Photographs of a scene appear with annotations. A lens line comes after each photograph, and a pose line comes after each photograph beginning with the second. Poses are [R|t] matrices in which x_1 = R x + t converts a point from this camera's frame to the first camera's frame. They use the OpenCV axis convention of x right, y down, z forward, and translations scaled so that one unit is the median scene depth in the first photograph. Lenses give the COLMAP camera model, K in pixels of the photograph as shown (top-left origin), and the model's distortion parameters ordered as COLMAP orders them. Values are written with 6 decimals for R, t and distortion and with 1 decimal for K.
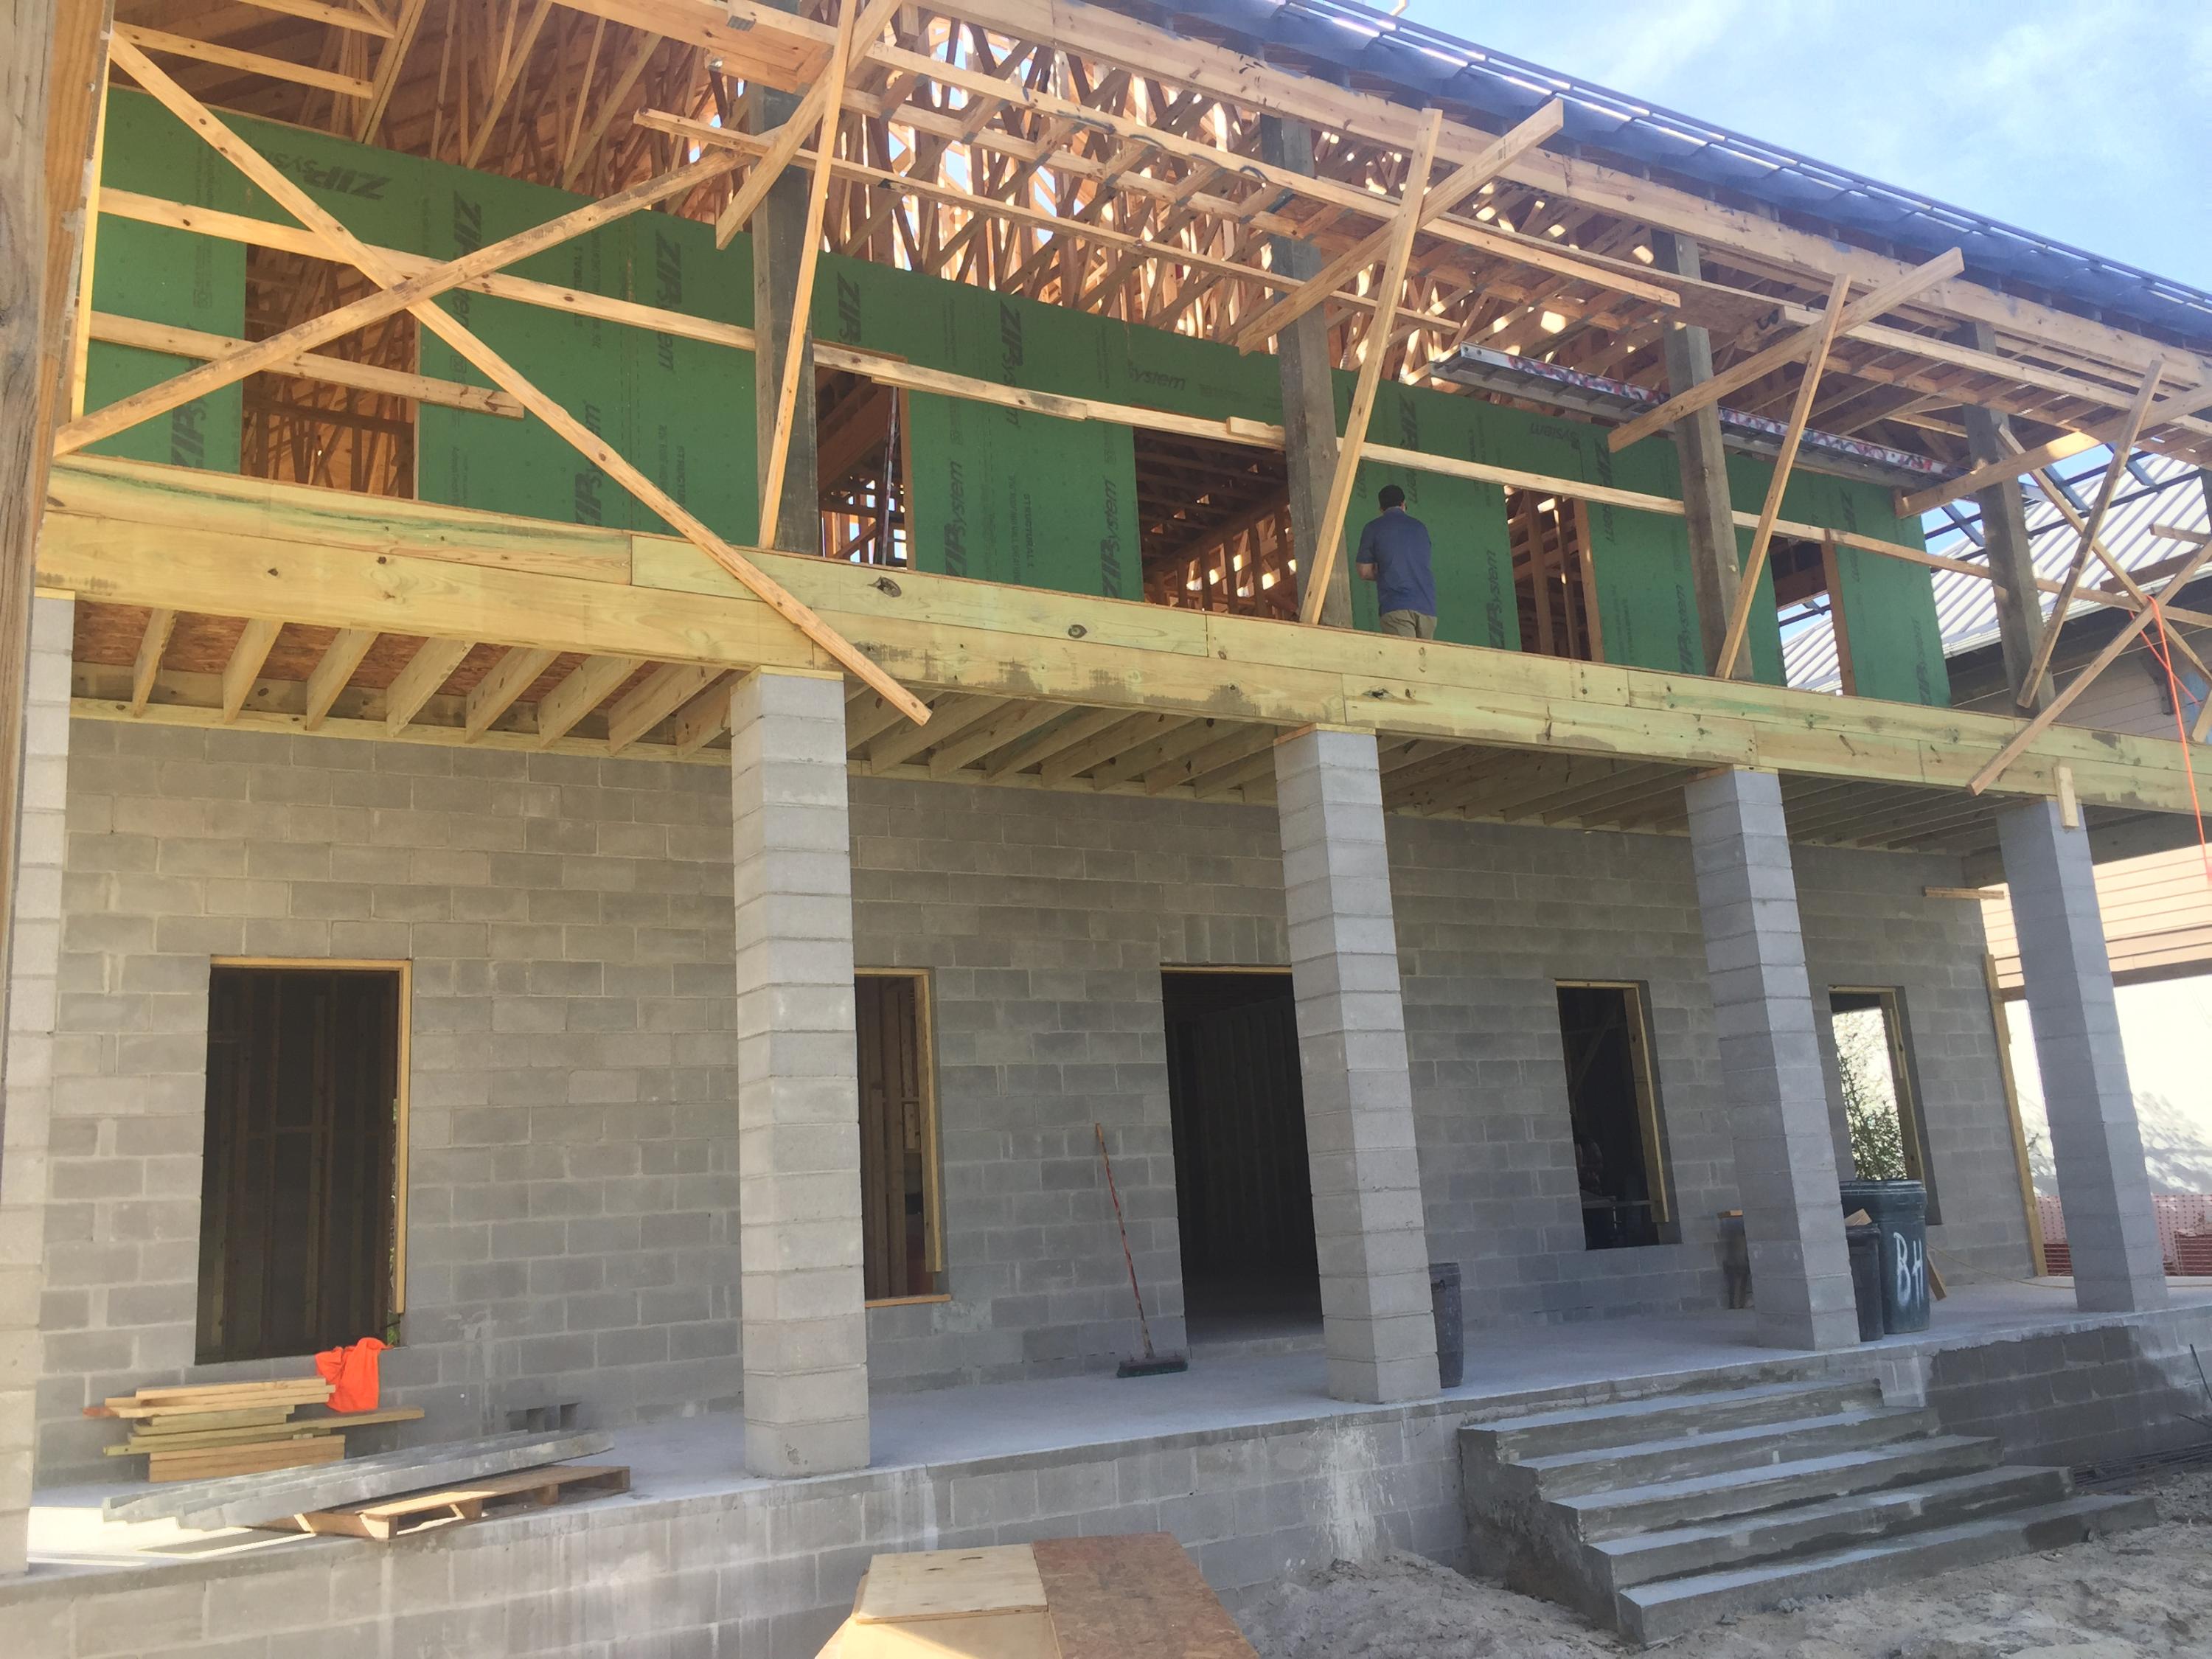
lens RADIAL K [[1883.4, 0, 1116.2], [0, 1883.4, 807.1], [0, 0, 1]] dist [0.053761, -0.079788]
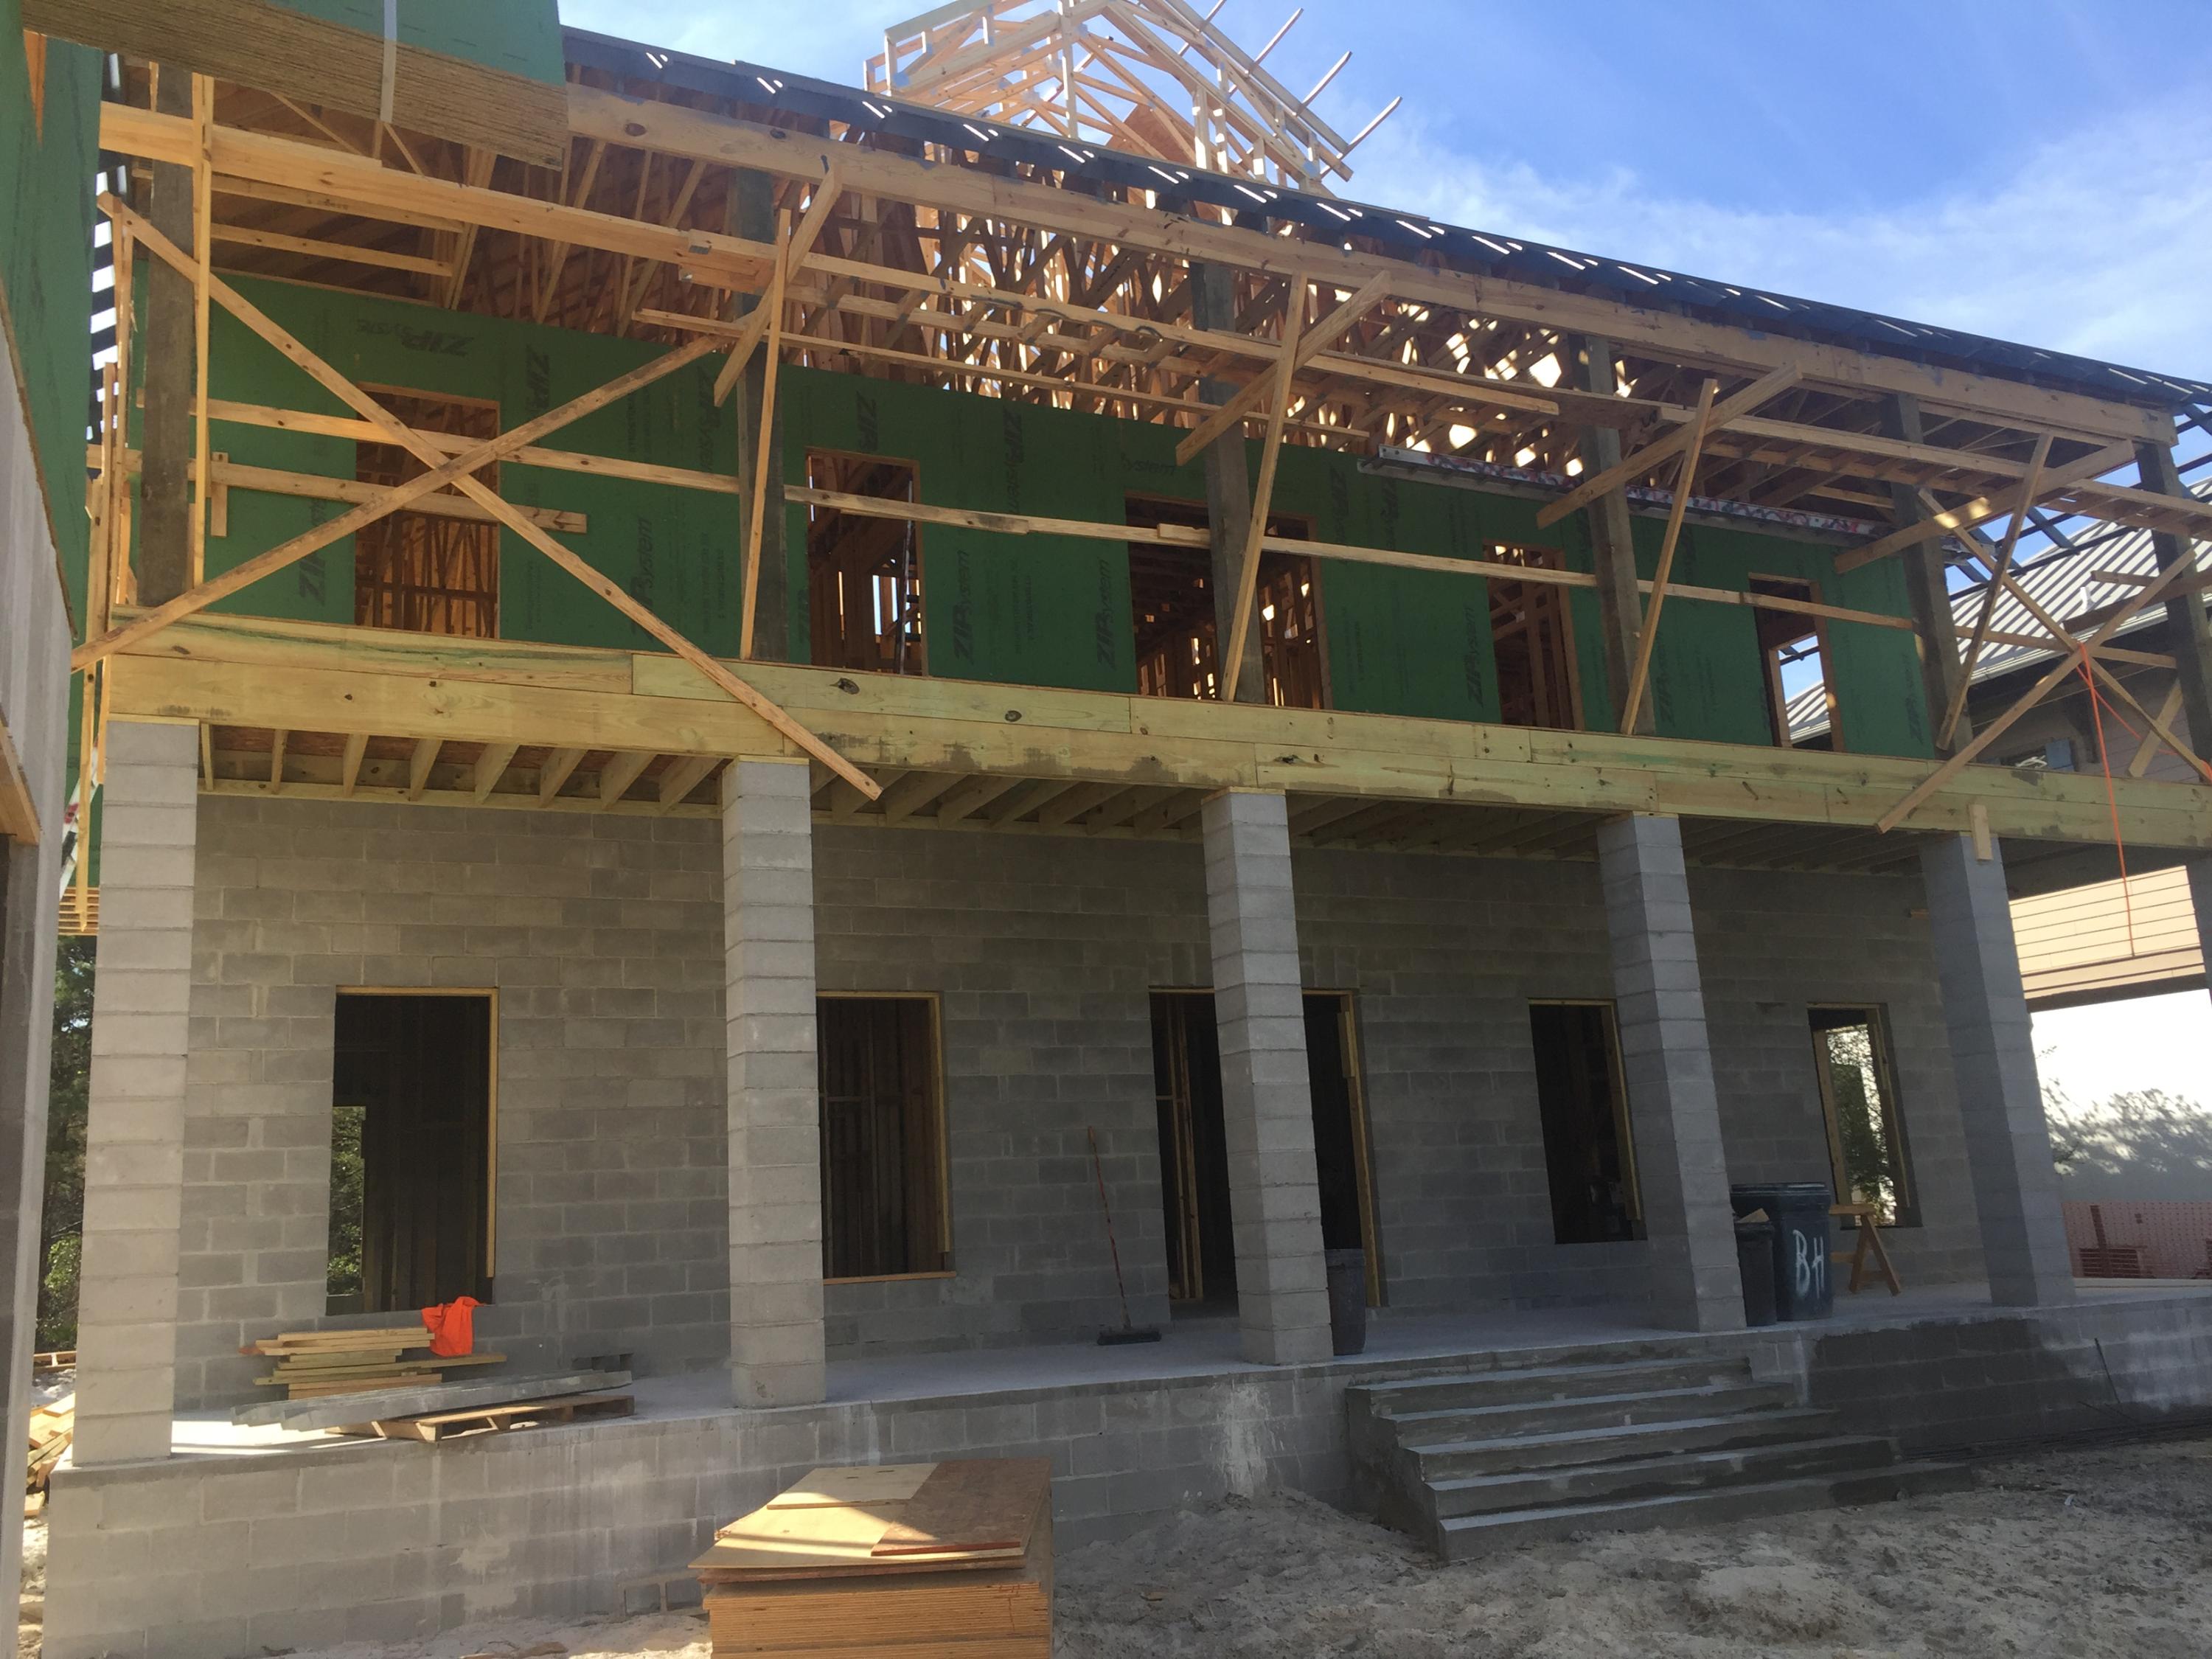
lens RADIAL K [[1883.4, 0, 1097.2], [0, 1883.4, 835.8], [0, 0, 1]] dist [0.053761, -0.079788]
pose [[0.993932, -0.009124, -0.109619, 0.151675], [0.010843, 0.999827, 0.015098, -0.032679], [0.109463, -0.016195, 0.993859, -0.169952]]
